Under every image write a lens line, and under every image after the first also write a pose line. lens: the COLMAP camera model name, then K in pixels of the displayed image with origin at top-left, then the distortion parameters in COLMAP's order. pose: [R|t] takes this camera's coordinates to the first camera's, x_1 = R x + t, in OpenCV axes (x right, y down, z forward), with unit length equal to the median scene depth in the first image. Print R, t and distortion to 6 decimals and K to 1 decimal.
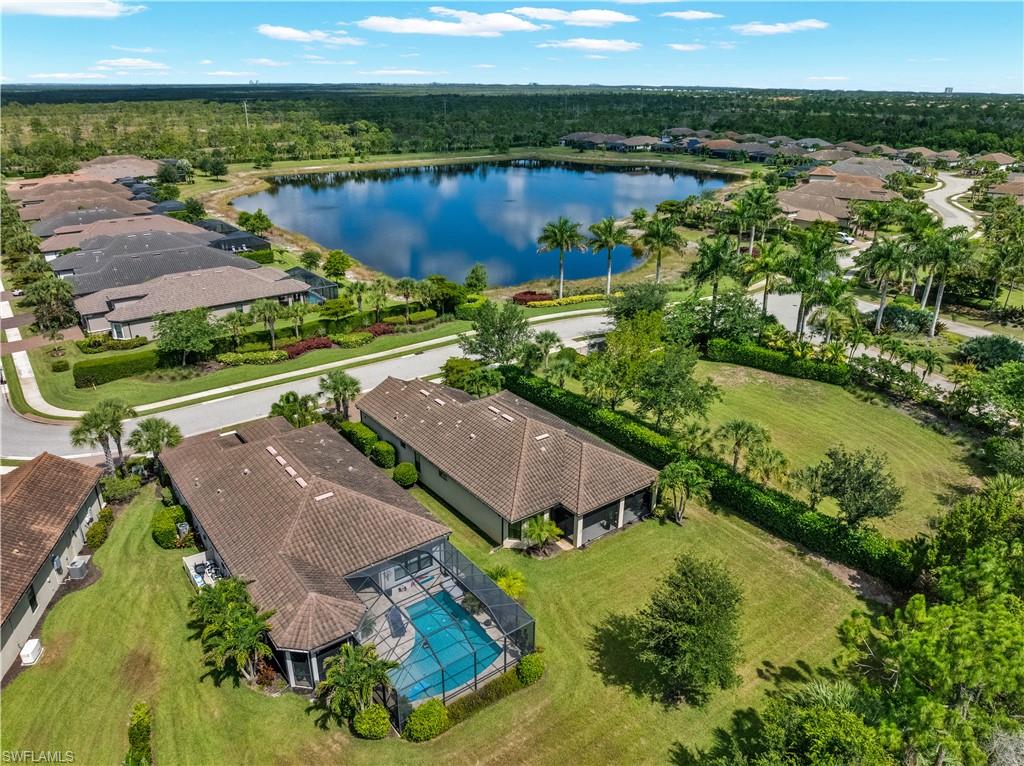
lens RADIAL K [[721.4, 0, 509.1], [0, 721.4, 387.1], [0, 0, 1]] dist [-0.037065, -0.005611]
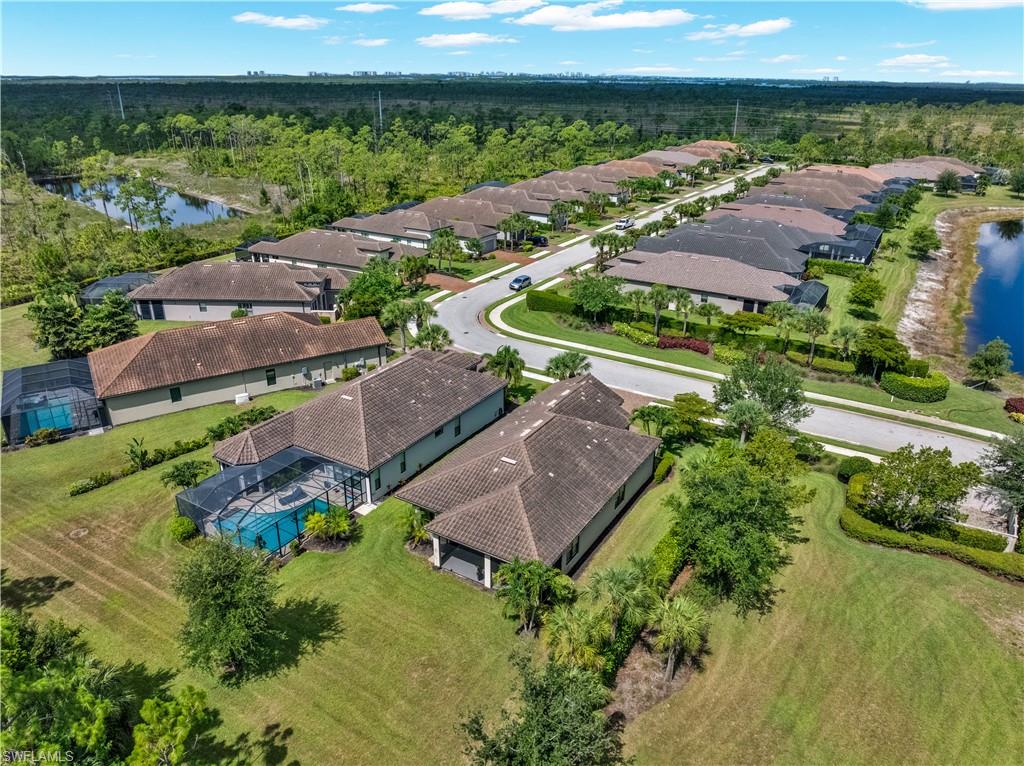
lens RADIAL K [[721.4, 0, 511.6], [0, 721.4, 381.3], [0, 0, 1]] dist [-0.037065, -0.005611]
pose [[0.361795, 0.362178, -0.859030, 0.480330], [-0.367615, 0.902210, 0.225556, -0.138958], [0.856717, 0.234188, 0.459557, 0.328883]]
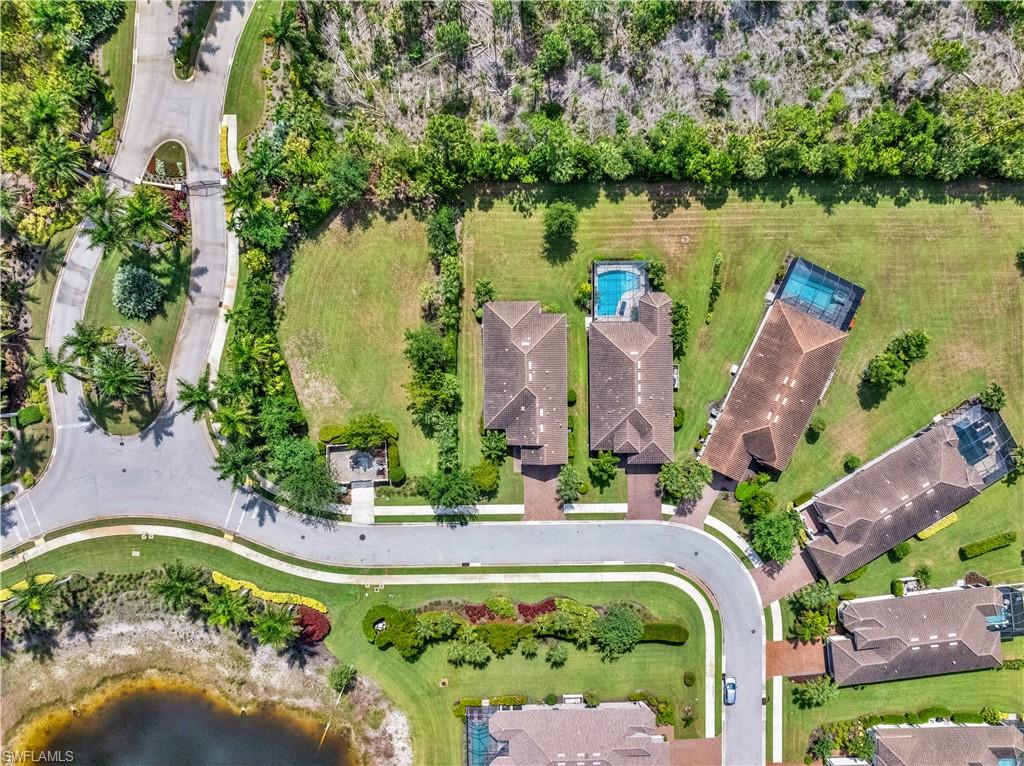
lens RADIAL K [[721.4, 0, 512.7], [0, 721.4, 381.0], [0, 0, 1]] dist [-0.037065, -0.005611]
pose [[-0.803092, -0.595664, -0.015071, 0.025380], [0.218284, -0.317643, 0.922743, -1.111243], [-0.554432, 0.737758, 0.385121, 0.183656]]
